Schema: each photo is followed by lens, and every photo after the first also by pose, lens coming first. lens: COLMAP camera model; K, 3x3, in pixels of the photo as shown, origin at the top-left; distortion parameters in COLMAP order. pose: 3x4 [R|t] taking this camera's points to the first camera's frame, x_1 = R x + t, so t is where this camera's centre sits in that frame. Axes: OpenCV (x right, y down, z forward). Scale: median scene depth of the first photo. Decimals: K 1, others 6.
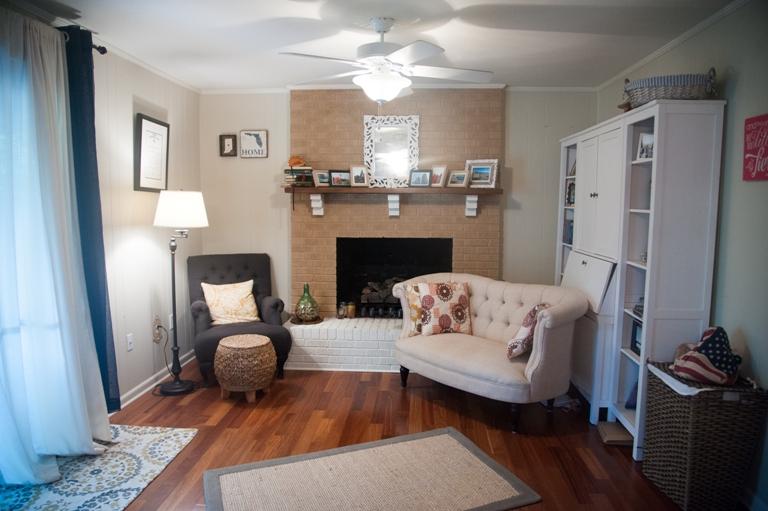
lens RADIAL K [[525.8, 0, 386.3], [0, 525.8, 254.1], [0, 0, 1]] dist [-0.116570, 0.065378]
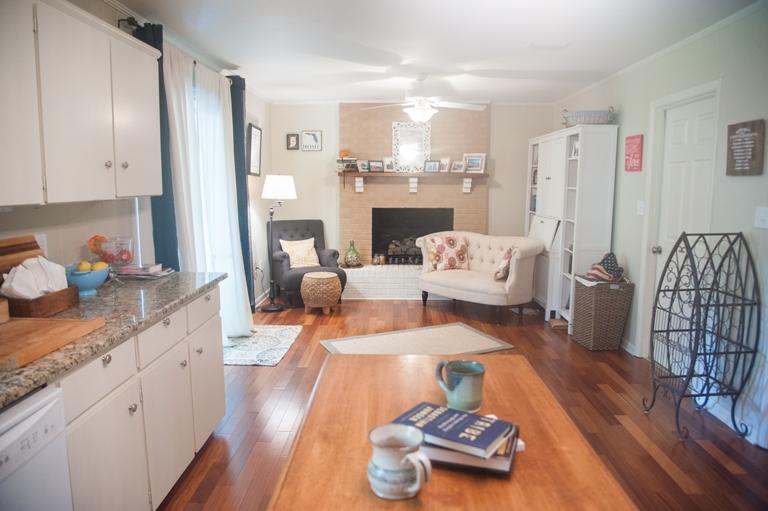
lens RADIAL K [[525.8, 0, 386.3], [0, 525.8, 254.1], [0, 0, 1]] dist [-0.116570, 0.065378]
pose [[0.999075, -0.006140, 0.042555, -0.138249], [0.004599, 0.999334, 0.036212, 0.049359], [-0.042749, -0.035982, 0.998438, -0.493653]]
